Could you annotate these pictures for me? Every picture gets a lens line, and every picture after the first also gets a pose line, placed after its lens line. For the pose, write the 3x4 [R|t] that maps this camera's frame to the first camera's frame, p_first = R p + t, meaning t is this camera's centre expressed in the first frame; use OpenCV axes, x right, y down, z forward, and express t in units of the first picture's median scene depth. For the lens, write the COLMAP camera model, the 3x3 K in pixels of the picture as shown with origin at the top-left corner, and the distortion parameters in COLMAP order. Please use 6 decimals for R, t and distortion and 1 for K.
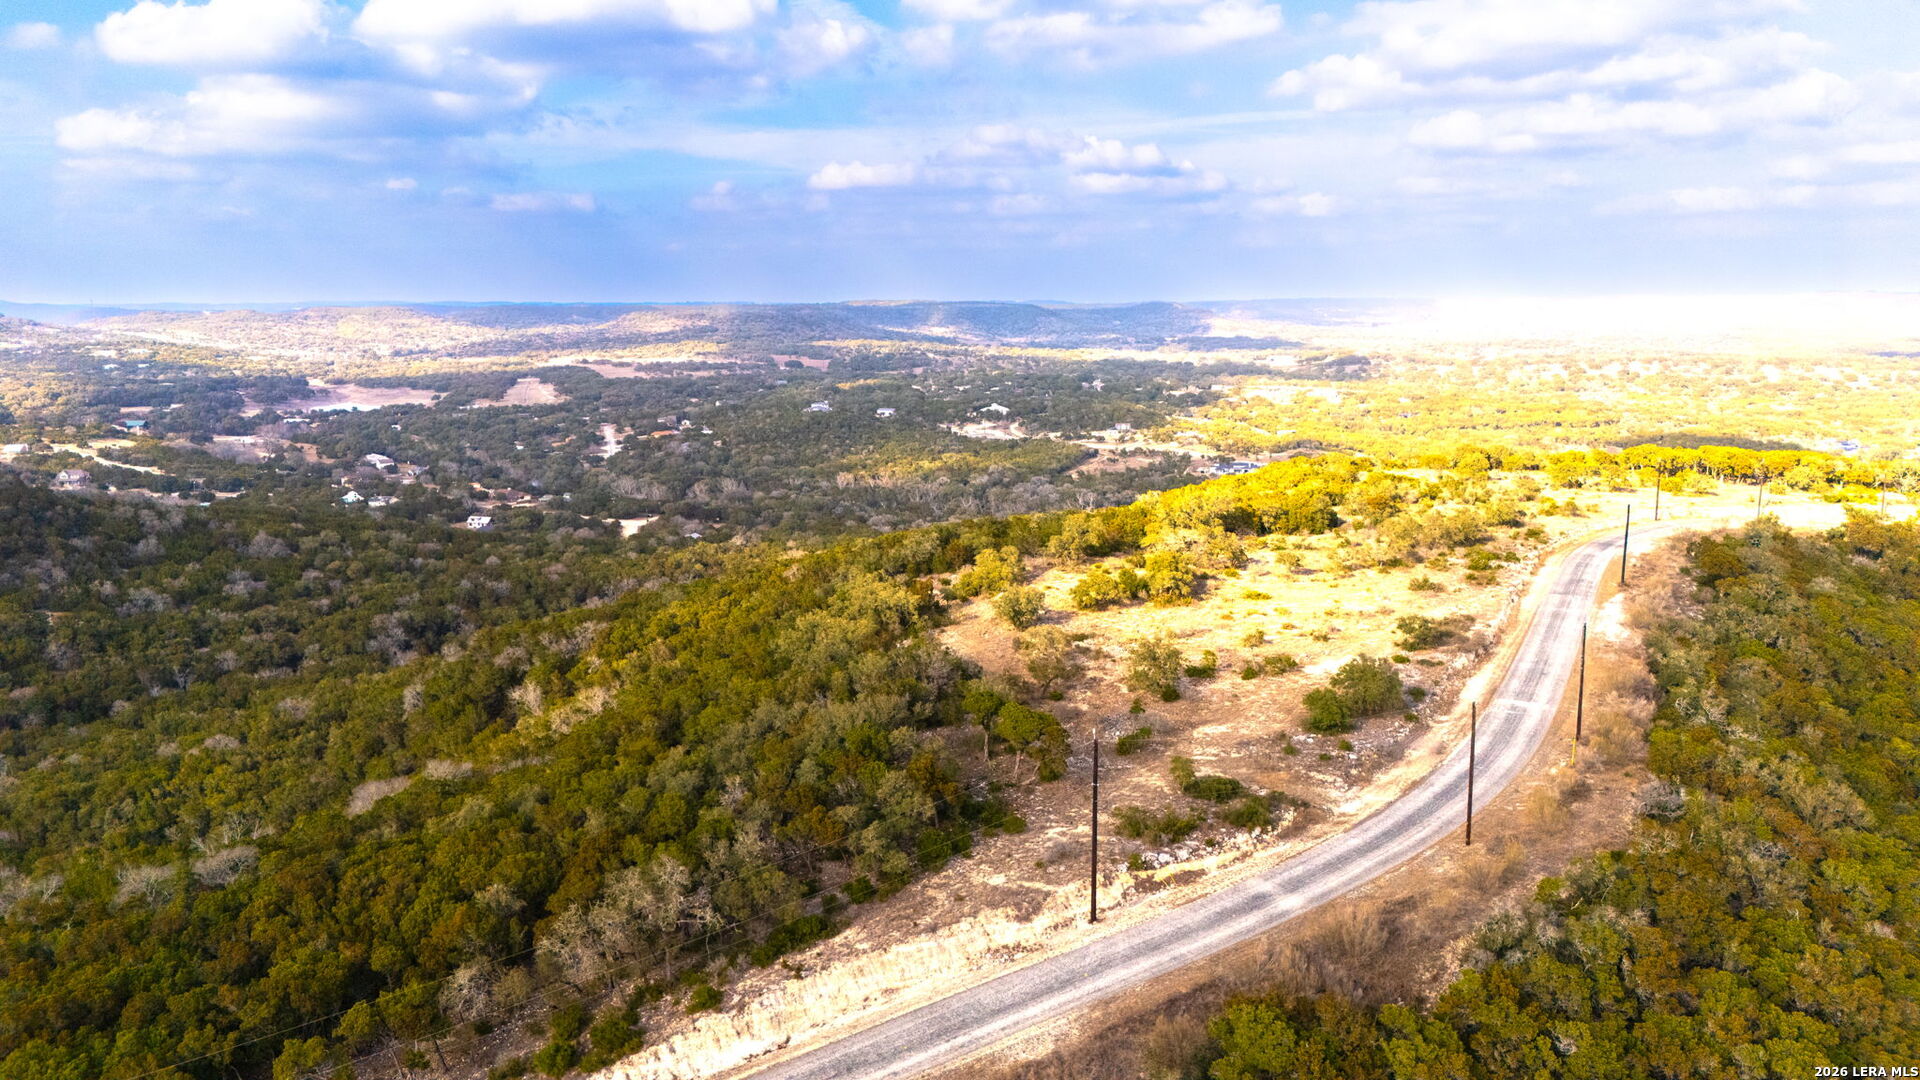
lens RADIAL K [[1397.2, 0, 960.0], [0, 1397.2, 540.0], [0, 0, 1]] dist [0.075197, -0.074510]
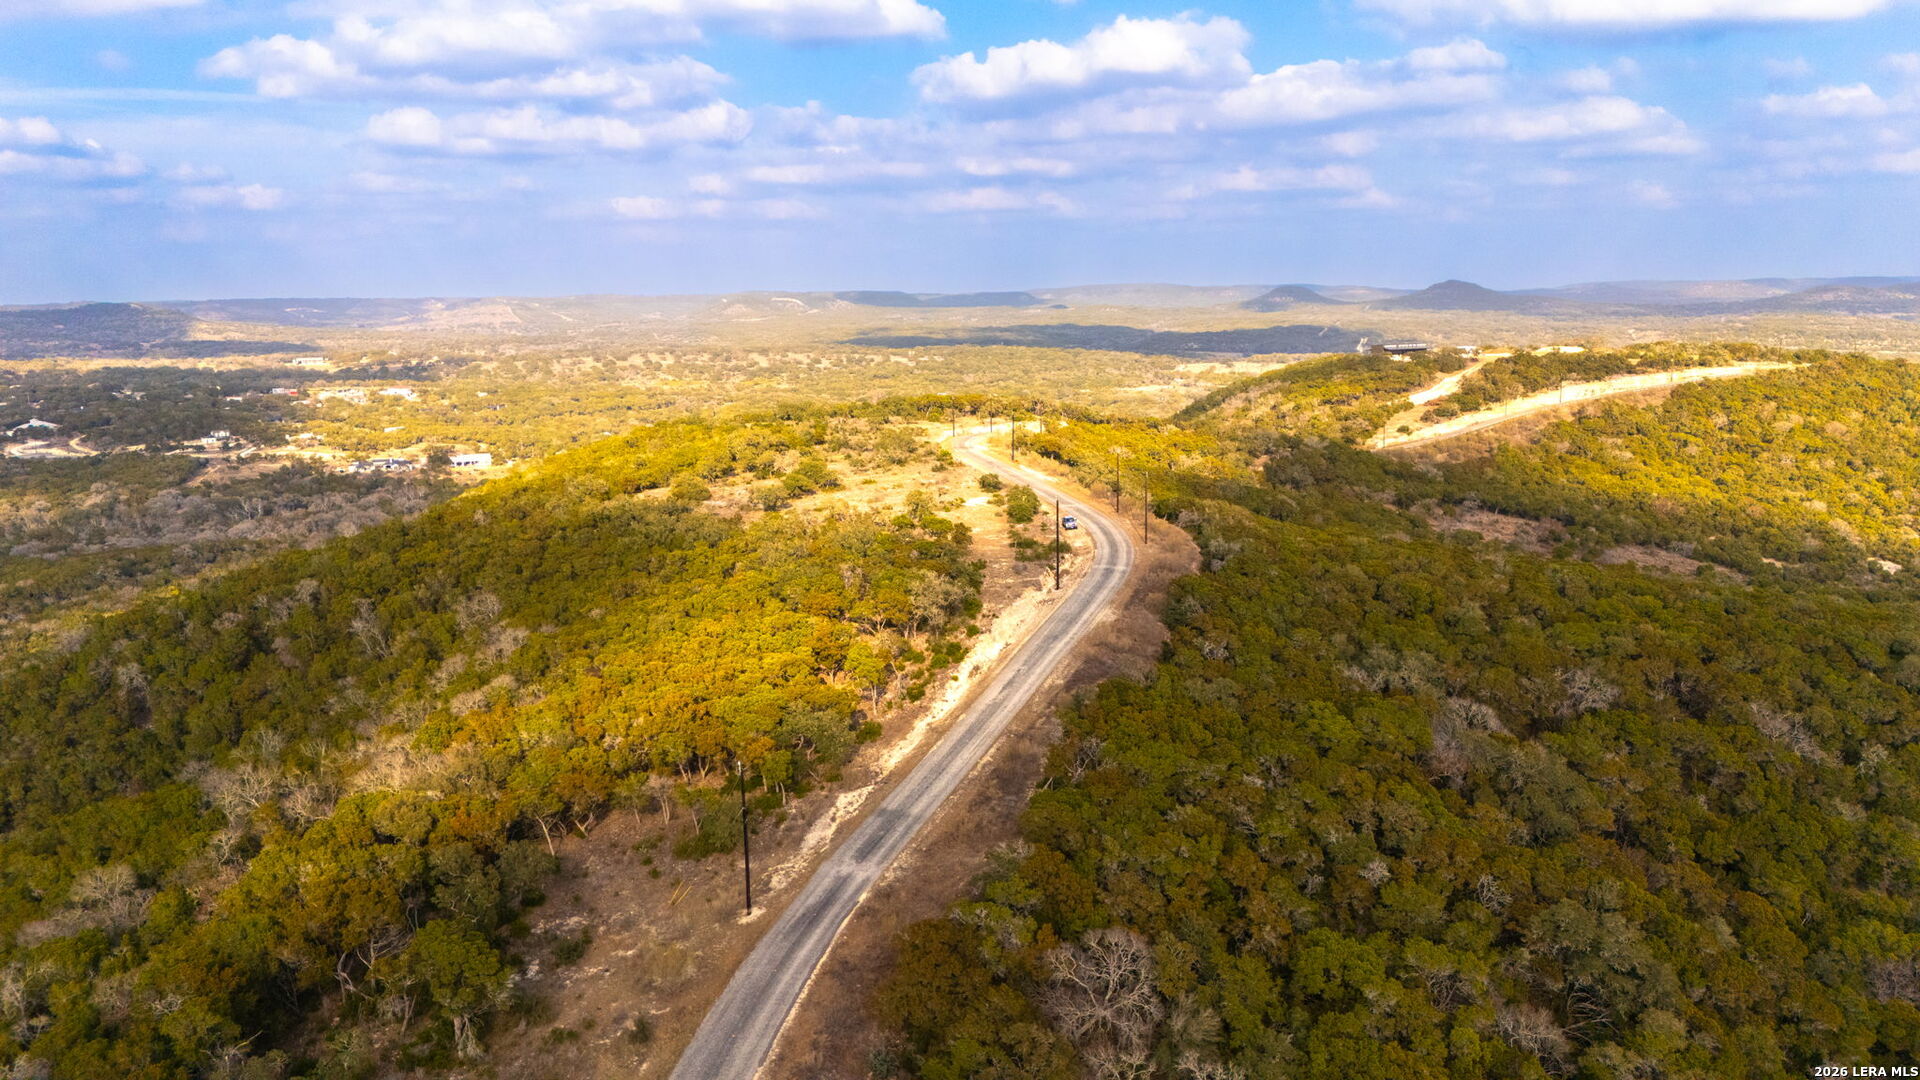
lens RADIAL K [[1397.2, 0, 960.0], [0, 1397.2, 540.0], [0, 0, 1]] dist [0.075197, -0.074510]
pose [[0.769035, -0.120540, 0.627738, -0.153251], [0.120263, 0.991805, 0.043117, 0.011119], [-0.627791, 0.042335, 0.777230, -0.060453]]
